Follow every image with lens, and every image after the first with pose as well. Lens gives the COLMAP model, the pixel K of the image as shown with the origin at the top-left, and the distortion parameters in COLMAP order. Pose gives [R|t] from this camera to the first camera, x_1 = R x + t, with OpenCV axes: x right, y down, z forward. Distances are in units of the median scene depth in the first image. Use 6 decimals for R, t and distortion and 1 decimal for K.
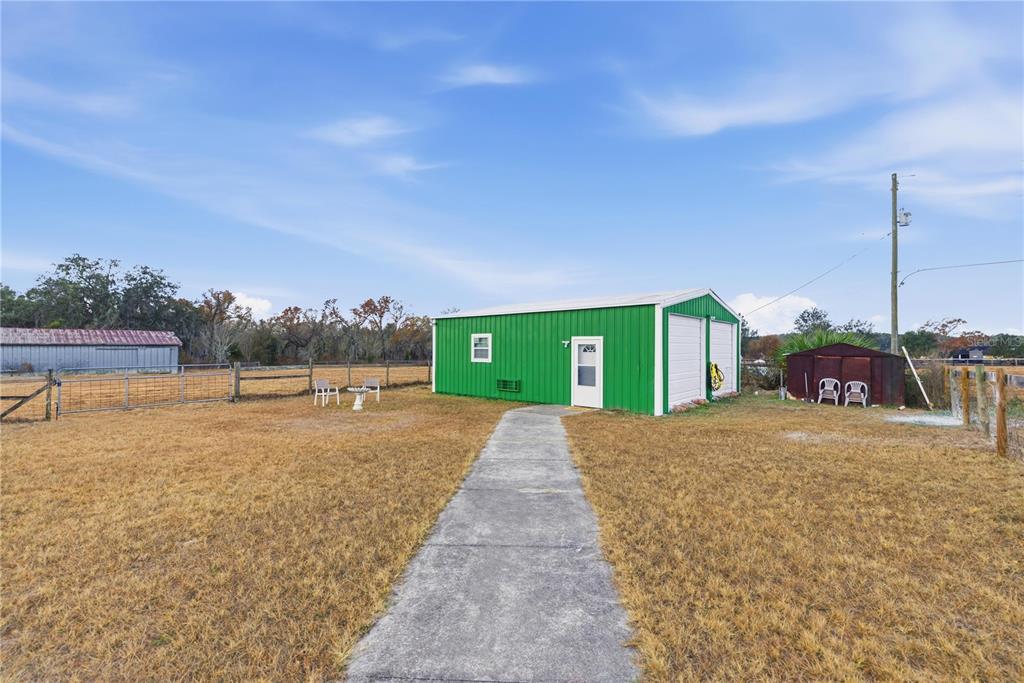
lens RADIAL K [[420.9, 0, 514.4], [0, 420.9, 328.4], [0, 0, 1]] dist [0.003861, 0.000440]
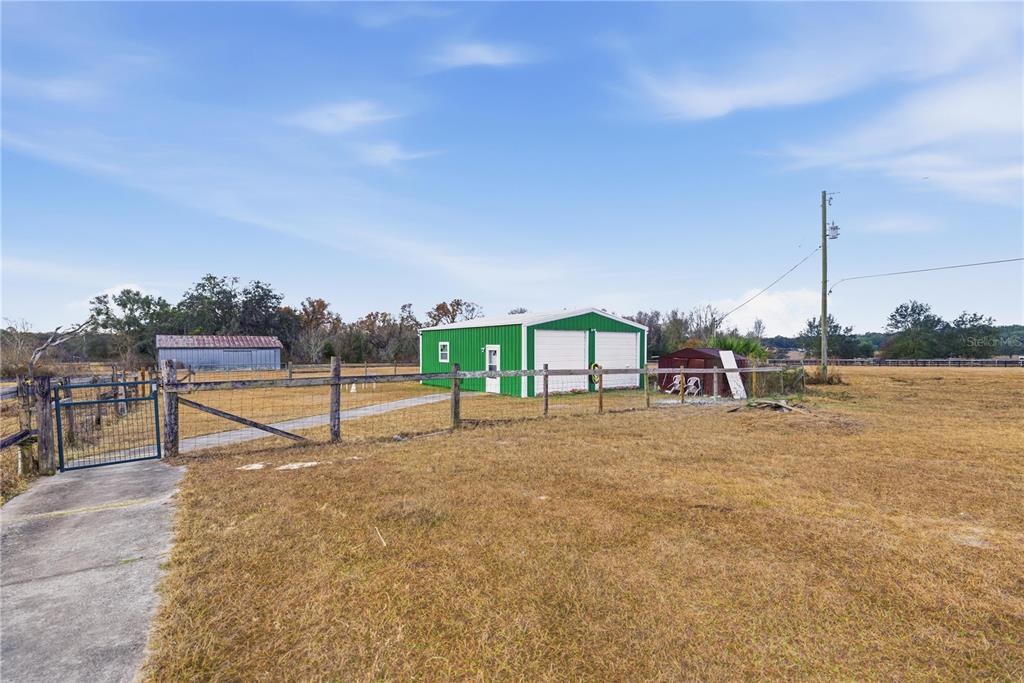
lens RADIAL K [[438.9, 0, 512.0], [0, 438.9, 341.5], [0, 0, 1]] dist [0.003575, 0.000320]
pose [[0.978470, -0.007396, -0.206258, 0.122666], [0.014246, 0.999394, 0.031745, -0.008883], [0.205899, -0.033999, 0.977983, -0.105875]]
